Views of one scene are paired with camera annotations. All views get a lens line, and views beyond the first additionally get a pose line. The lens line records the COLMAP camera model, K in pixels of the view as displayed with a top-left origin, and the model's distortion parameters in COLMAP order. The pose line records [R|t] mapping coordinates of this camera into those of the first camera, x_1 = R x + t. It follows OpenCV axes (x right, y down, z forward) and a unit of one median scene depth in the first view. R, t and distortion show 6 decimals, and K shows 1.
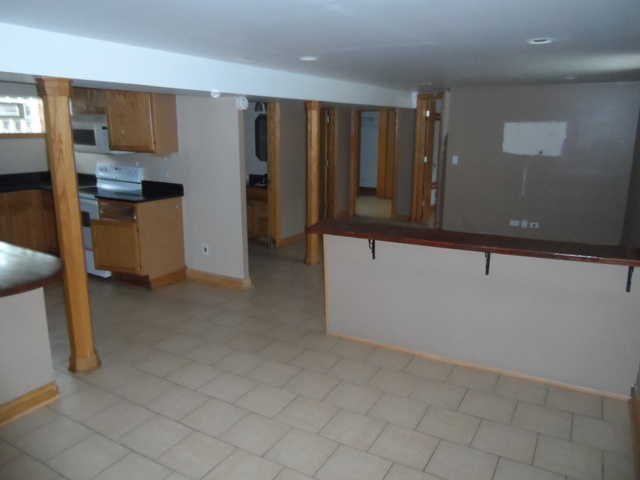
lens RADIAL K [[482.6, 0, 318.5], [0, 482.6, 239.1], [0, 0, 1]] dist [-0.006910, -0.009089]
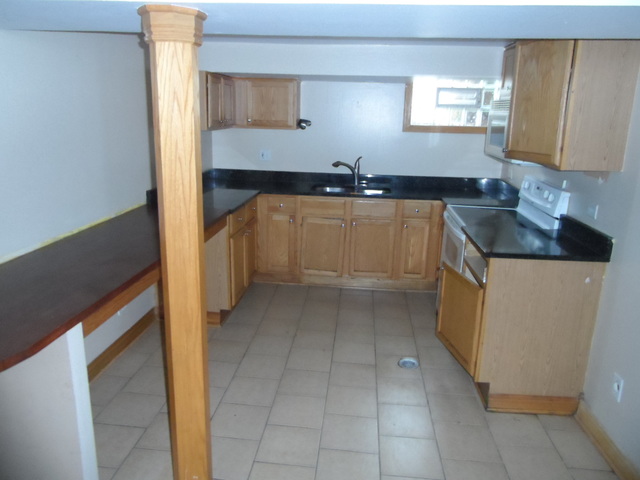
lens RADIAL K [[482.6, 0, 317.4], [0, 482.6, 241.0], [0, 0, 1]] dist [-0.006910, -0.009089]
pose [[0.405703, 0.229100, -0.884827, 0.037074], [-0.221079, 0.963928, 0.148214, -0.185438], [0.886865, 0.135486, 0.441717, 0.829670]]
